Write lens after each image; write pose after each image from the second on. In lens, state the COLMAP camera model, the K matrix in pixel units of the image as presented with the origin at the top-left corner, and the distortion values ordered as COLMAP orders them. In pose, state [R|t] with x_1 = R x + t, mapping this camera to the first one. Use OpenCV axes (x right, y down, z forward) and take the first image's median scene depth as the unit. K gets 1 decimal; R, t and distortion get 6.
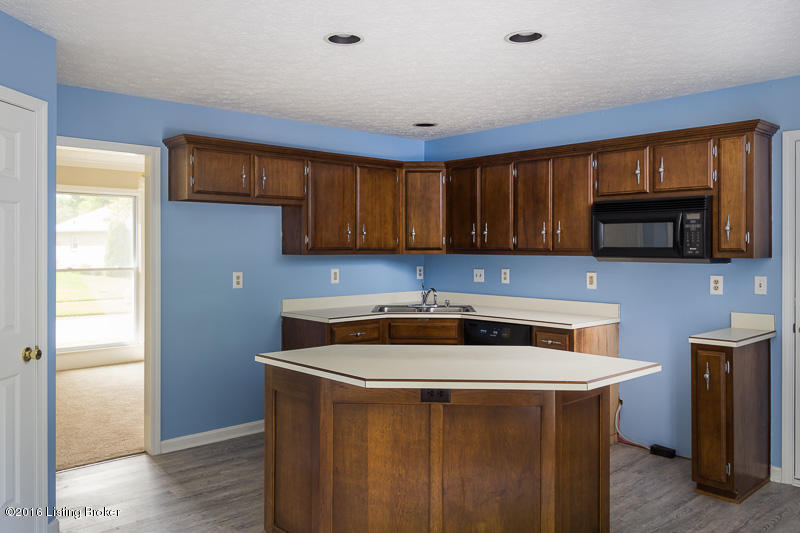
lens RADIAL K [[656.6, 0, 399.9], [0, 656.6, 263.2], [0, 0, 1]] dist [-0.008432, 0.001231]
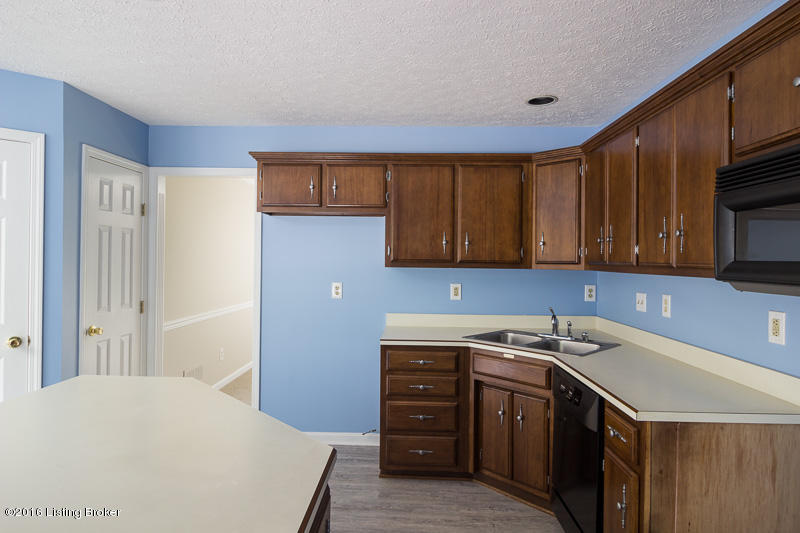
lens RADIAL K [[481.6, 0, 399.2], [0, 481.6, 263.3], [0, 0, 1]] dist [-0.005186, -0.002398]
pose [[0.708744, 0.012535, -0.705355, 0.333098], [-0.028676, 0.999528, -0.011051, -0.010635], [0.704883, 0.028059, 0.708769, 0.509491]]
